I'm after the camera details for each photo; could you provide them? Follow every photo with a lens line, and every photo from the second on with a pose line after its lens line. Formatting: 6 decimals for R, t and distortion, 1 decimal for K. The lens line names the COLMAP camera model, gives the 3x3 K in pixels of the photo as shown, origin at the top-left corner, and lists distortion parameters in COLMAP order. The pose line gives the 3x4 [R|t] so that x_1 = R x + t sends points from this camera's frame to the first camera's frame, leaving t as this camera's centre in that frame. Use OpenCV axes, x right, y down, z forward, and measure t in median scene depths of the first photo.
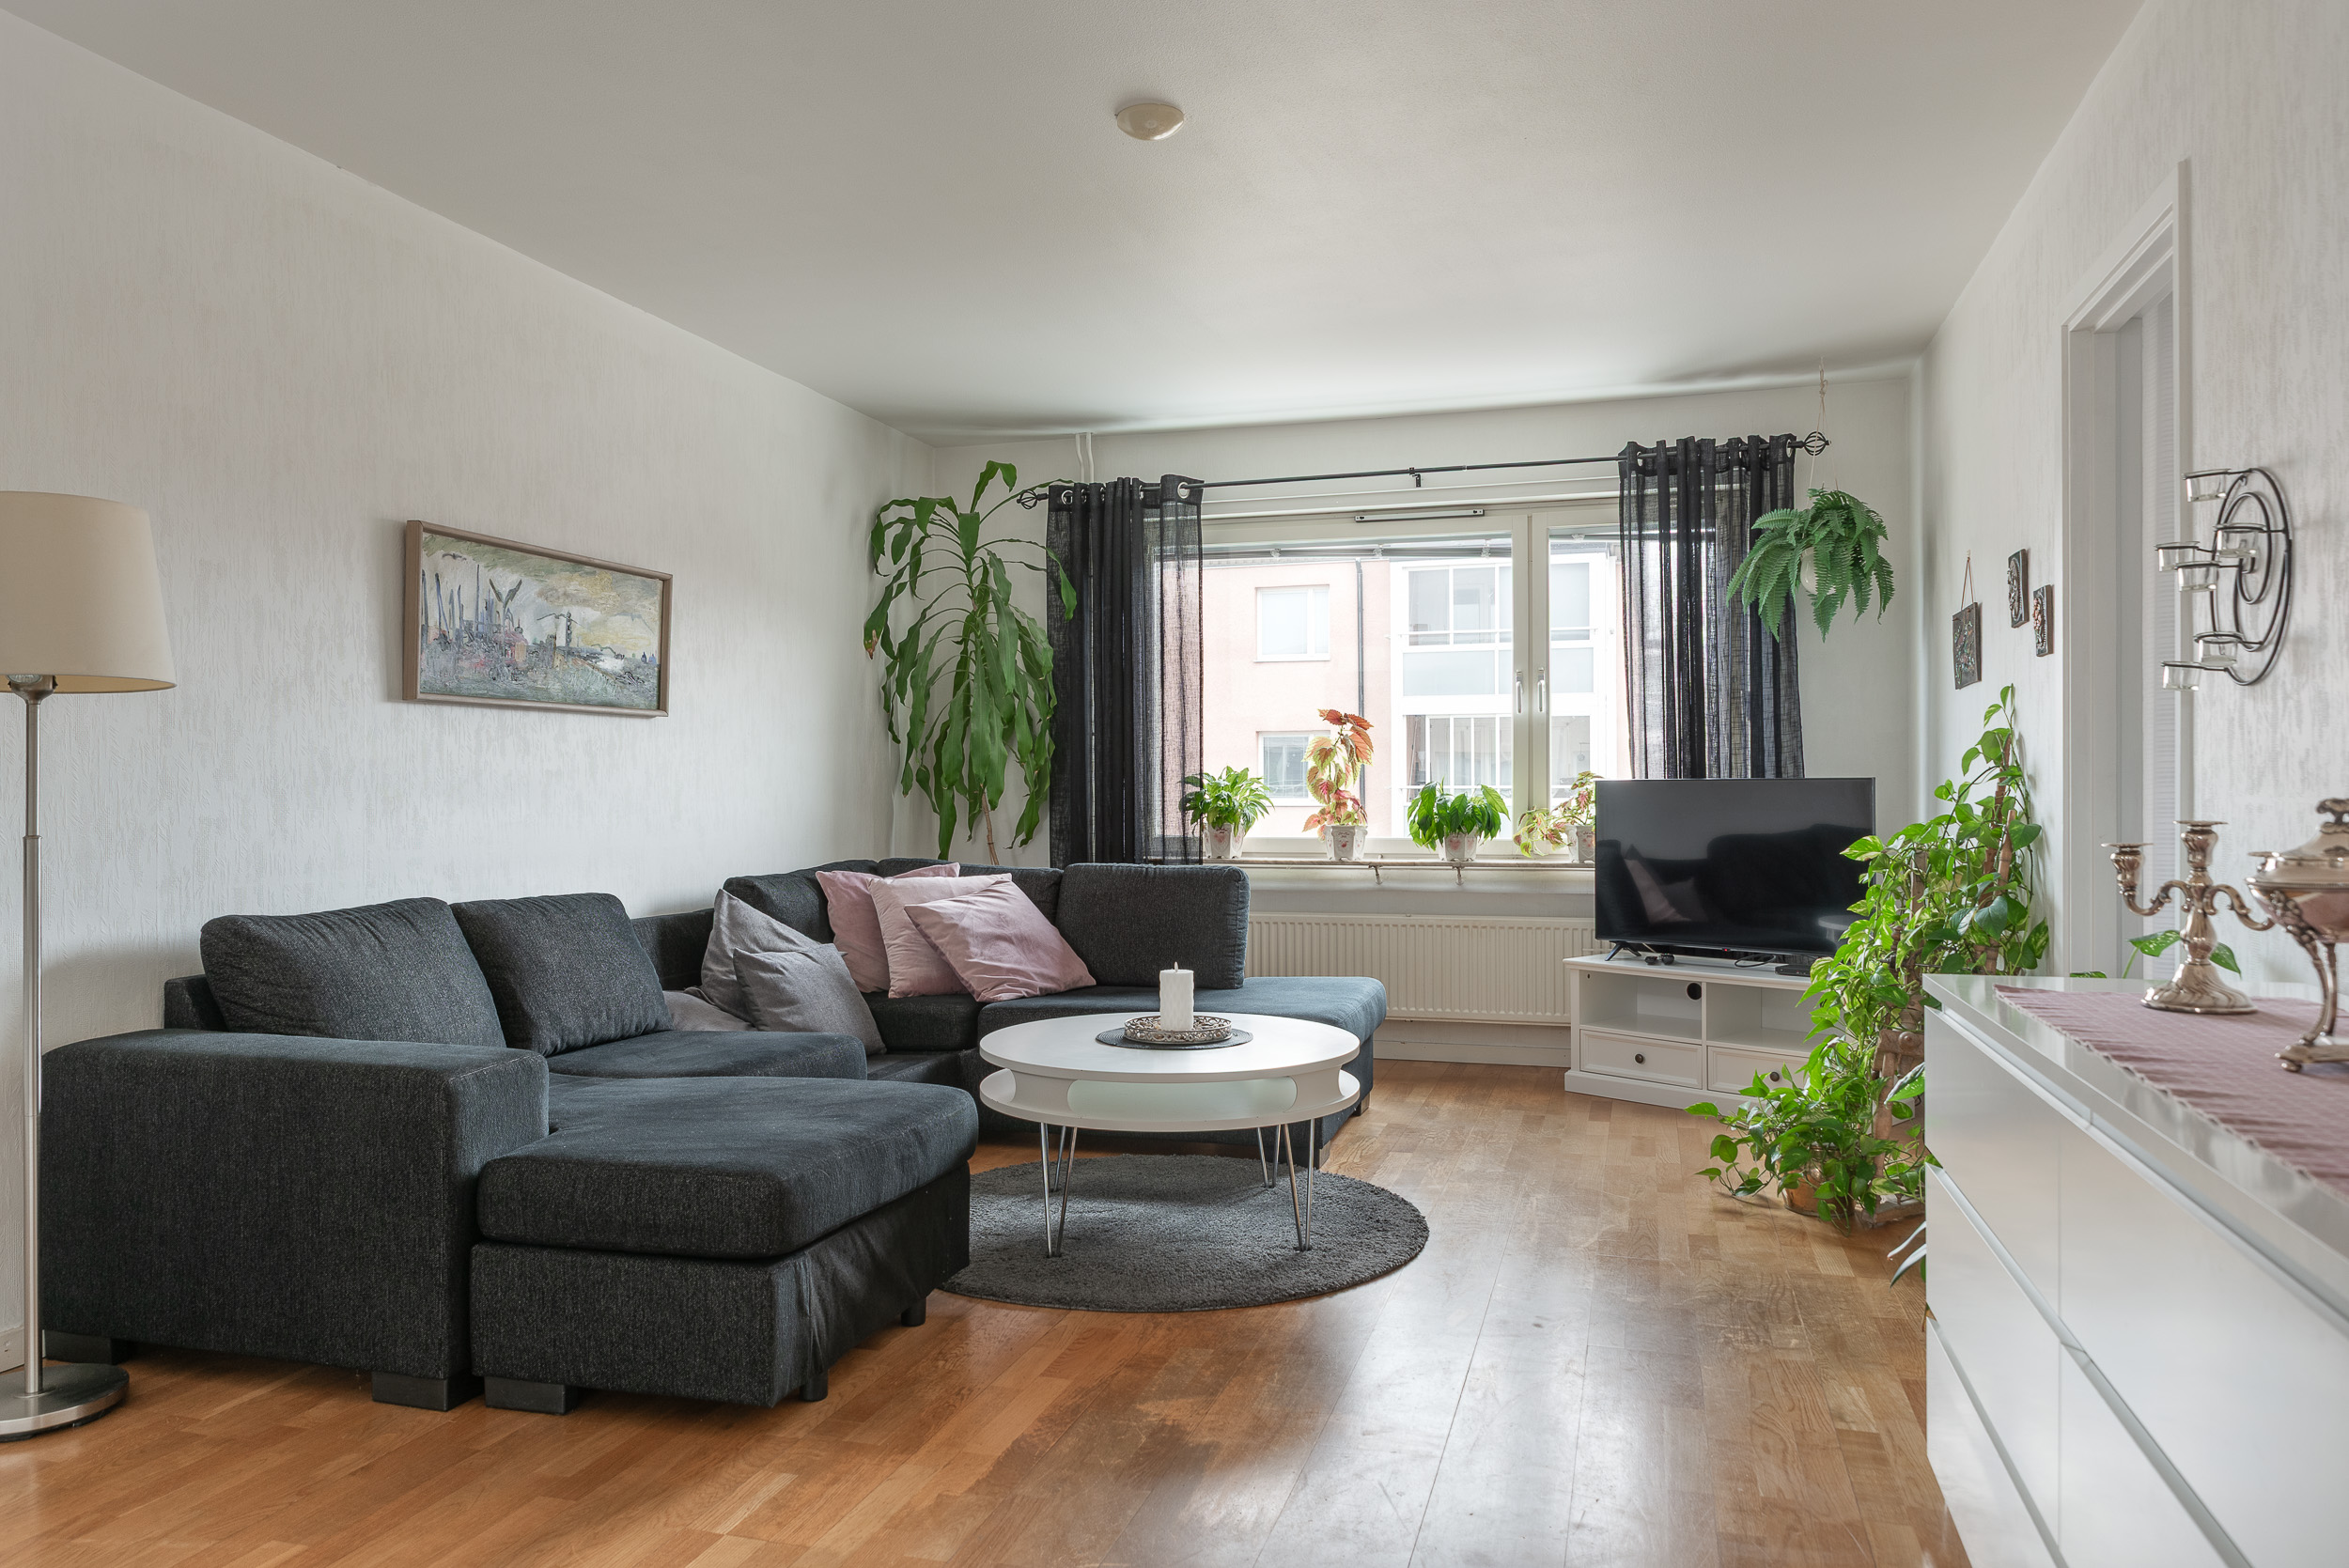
lens RADIAL K [[1611.4, 0, 1170.1], [0, 1611.4, 793.0], [0, 0, 1]] dist [0.014918, 0.000520]
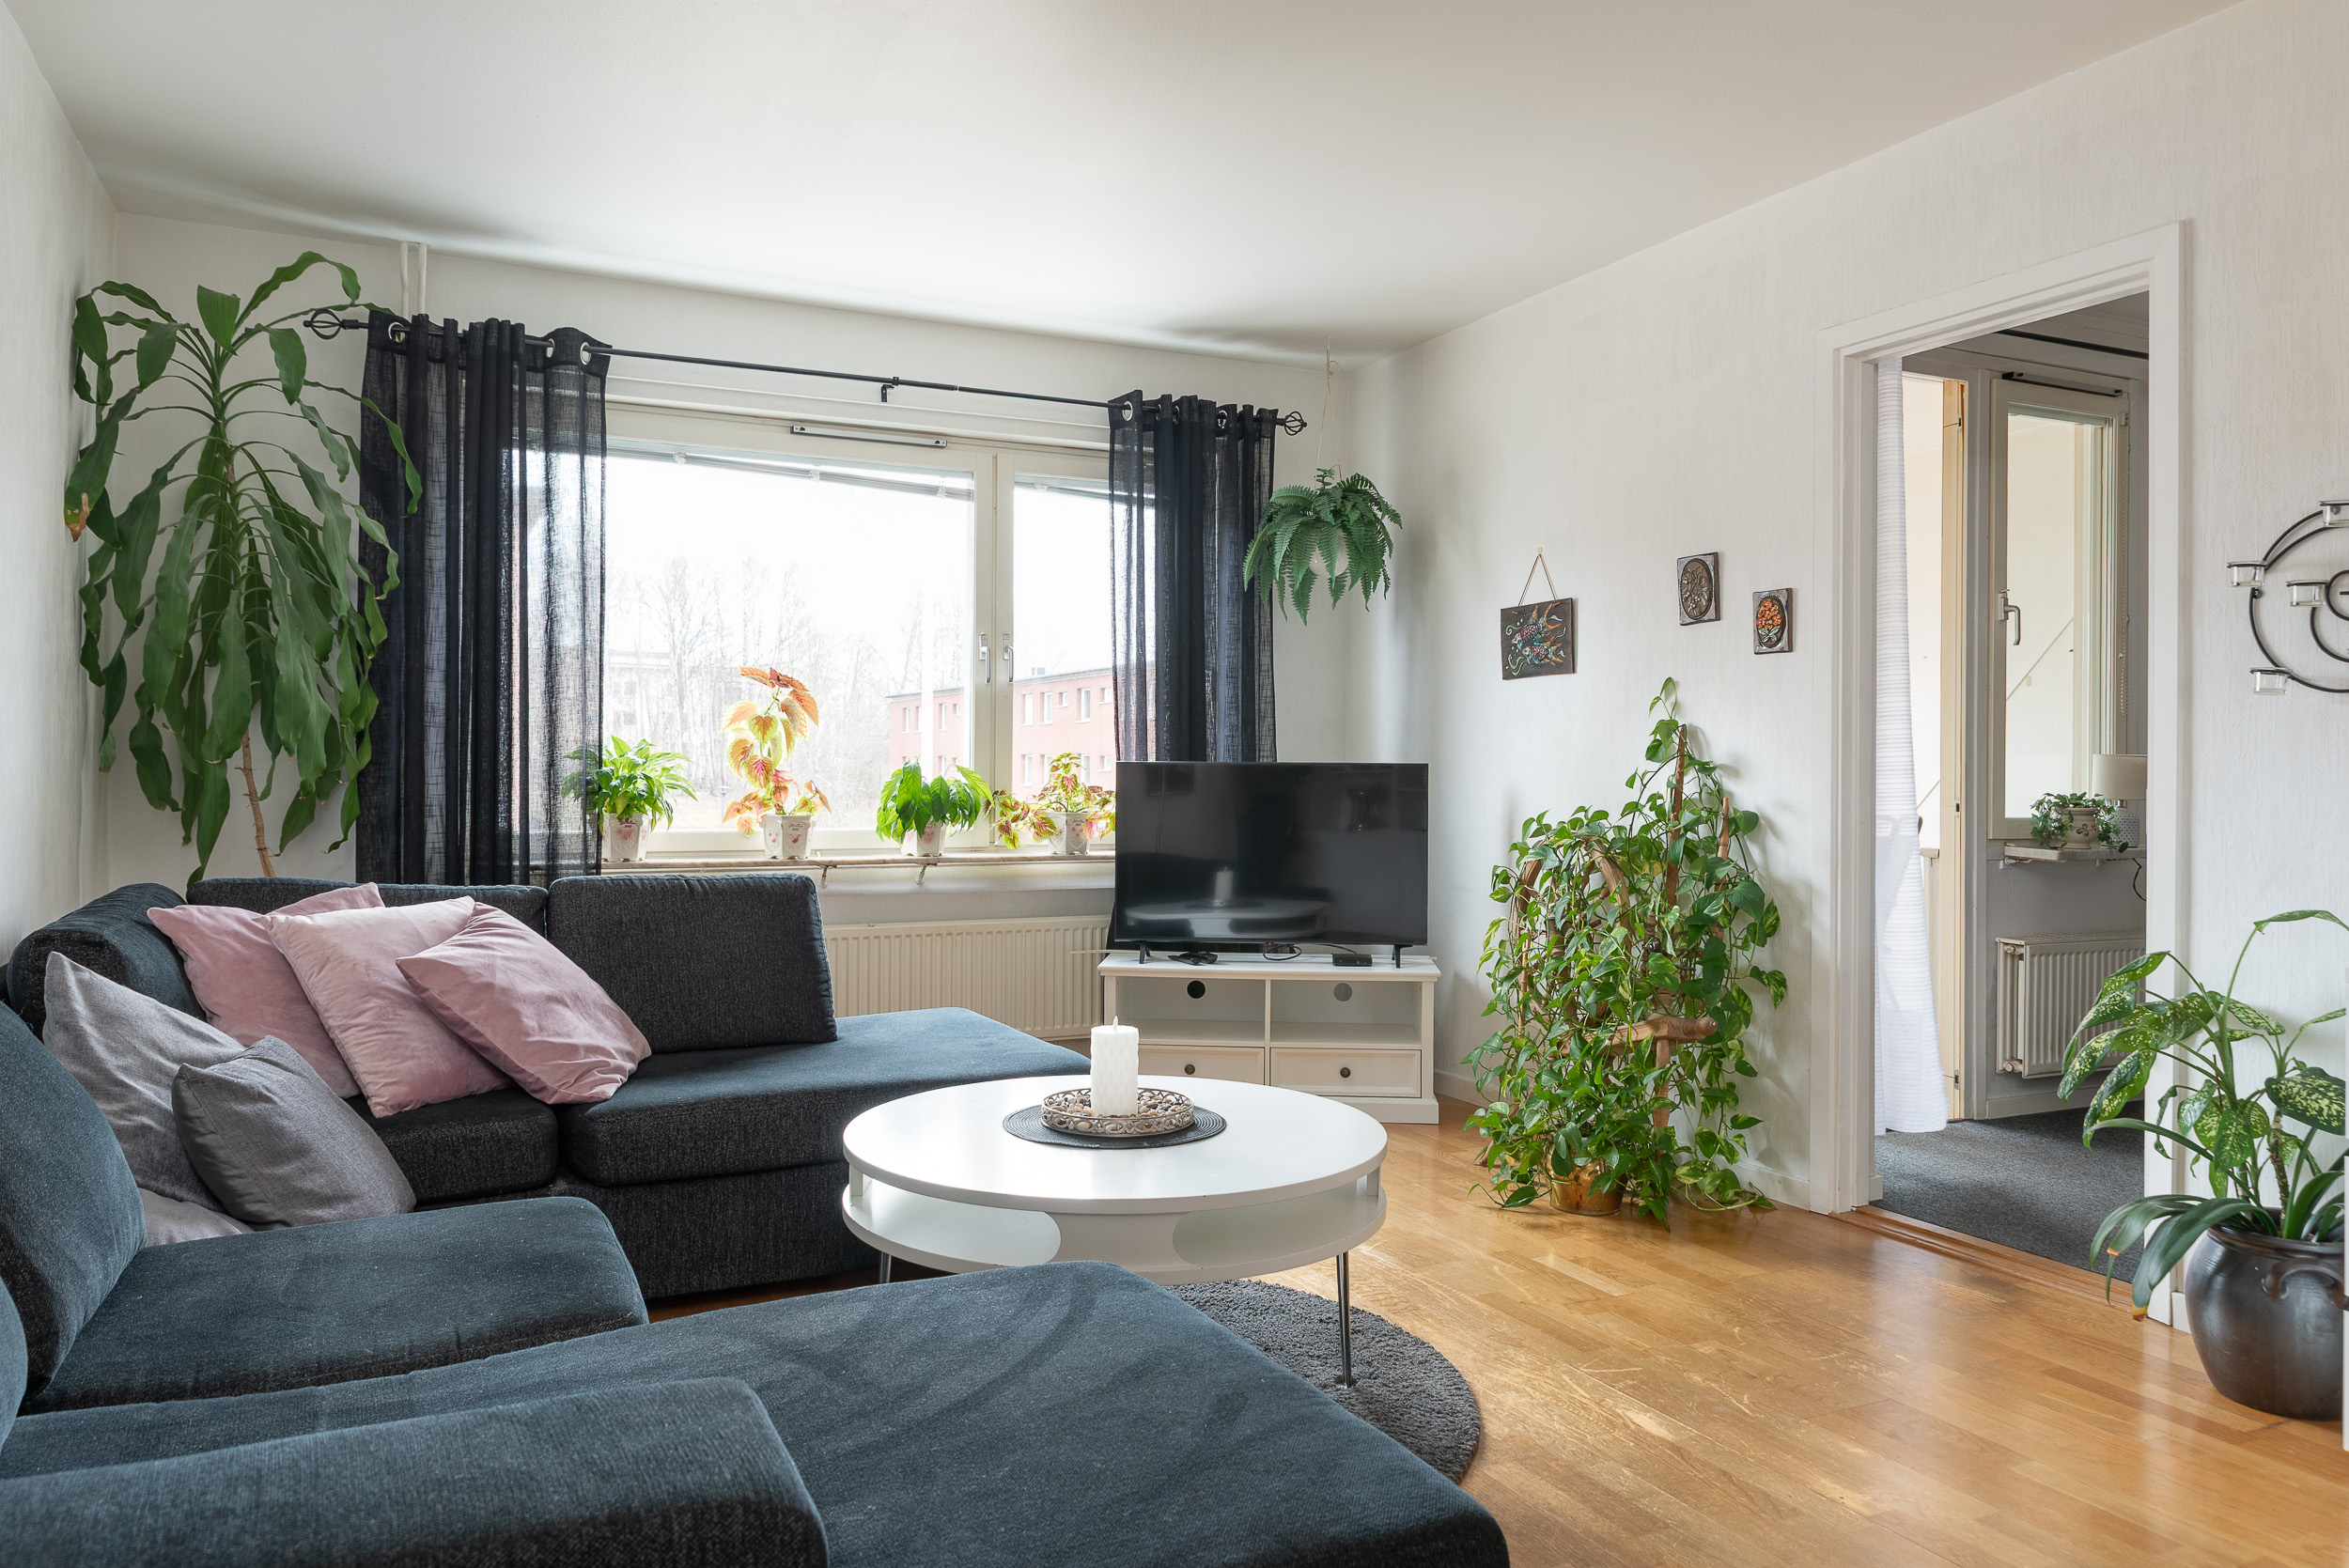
lens RADIAL K [[1607.1, 0, 1179.5], [0, 1607.1, 774.3], [0, 0, 1]] dist [0.001014, 0.000969]
pose [[0.737942, 0.006967, 0.674828, -0.287057], [-0.008103, 0.999966, -0.001462, -0.000269], [-0.674816, -0.004389, 0.737973, 0.294812]]
